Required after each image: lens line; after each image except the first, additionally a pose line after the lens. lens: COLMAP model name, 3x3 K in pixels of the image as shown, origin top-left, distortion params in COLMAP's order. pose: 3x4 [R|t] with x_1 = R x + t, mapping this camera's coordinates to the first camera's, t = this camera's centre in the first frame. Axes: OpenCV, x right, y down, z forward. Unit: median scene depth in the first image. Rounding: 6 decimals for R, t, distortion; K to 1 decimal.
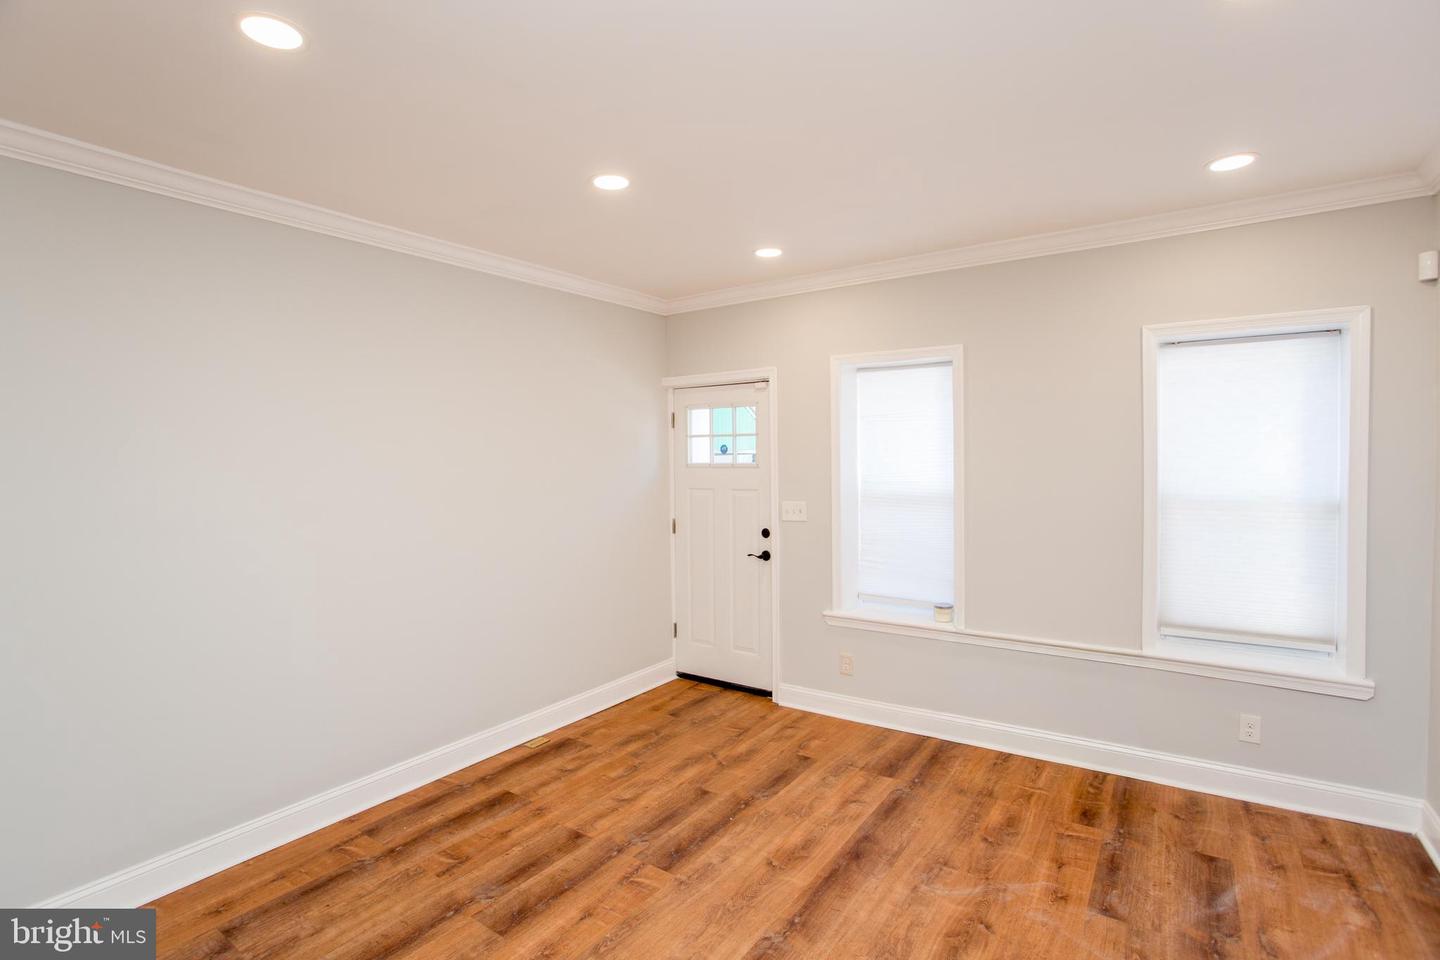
lens RADIAL K [[699.3, 0, 720.0], [0, 699.3, 480.0], [0, 0, 1]] dist [-0.079281, 0.028349]
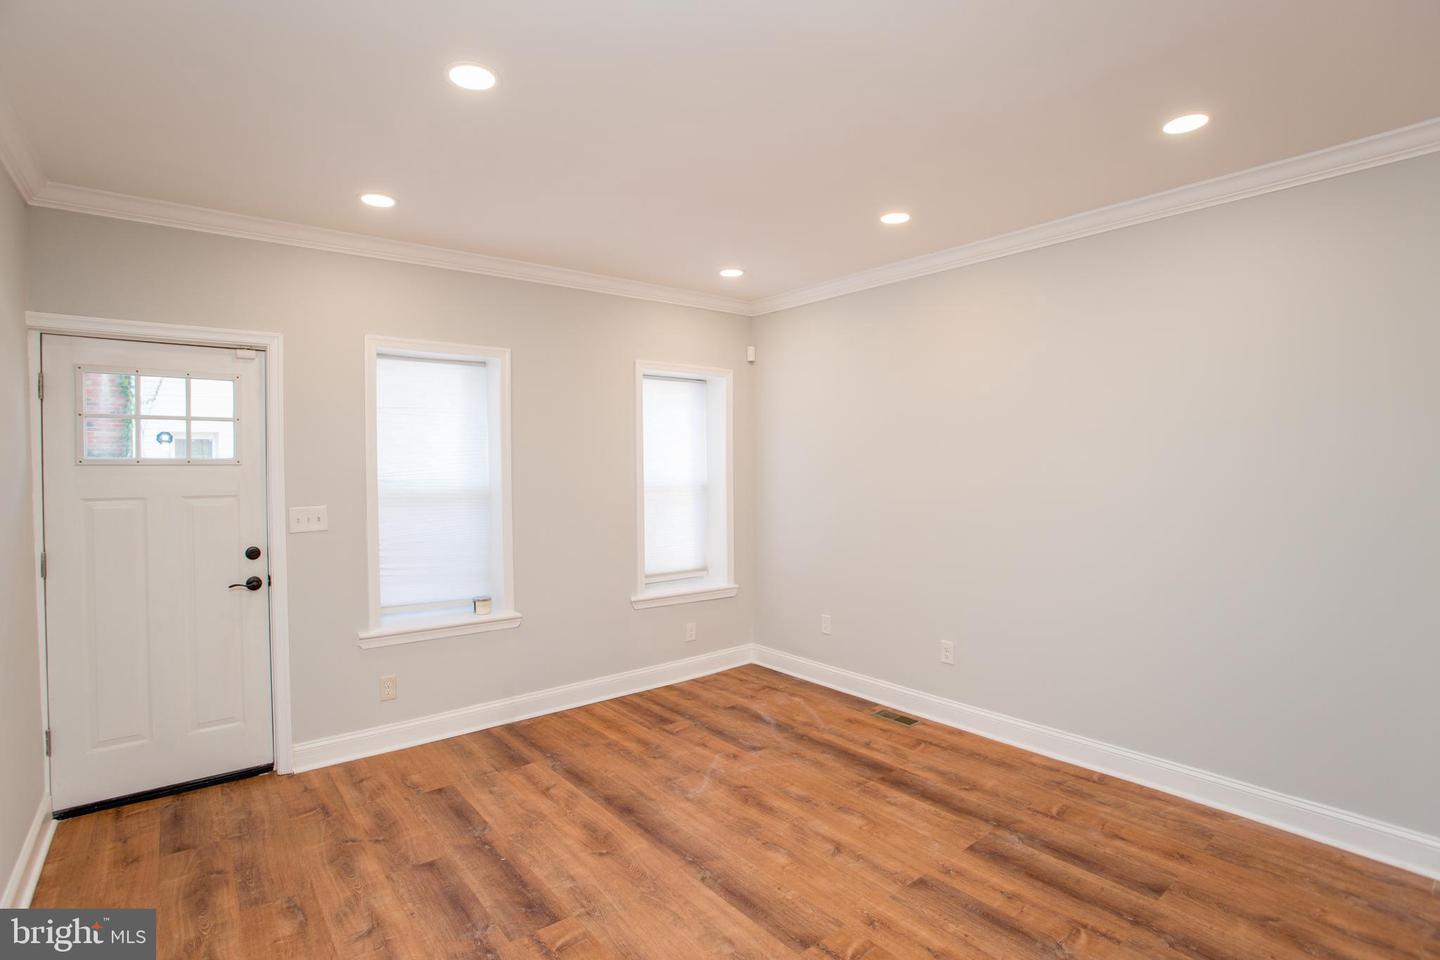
lens RADIAL K [[699.3, 0, 720.0], [0, 699.3, 480.0], [0, 0, 1]] dist [-0.079281, 0.028349]
pose [[0.268567, -0.010296, 0.963206, -0.613743], [0.034691, 0.999398, 0.001010, 0.018258], [-0.962636, 0.033143, 0.268762, 0.407952]]
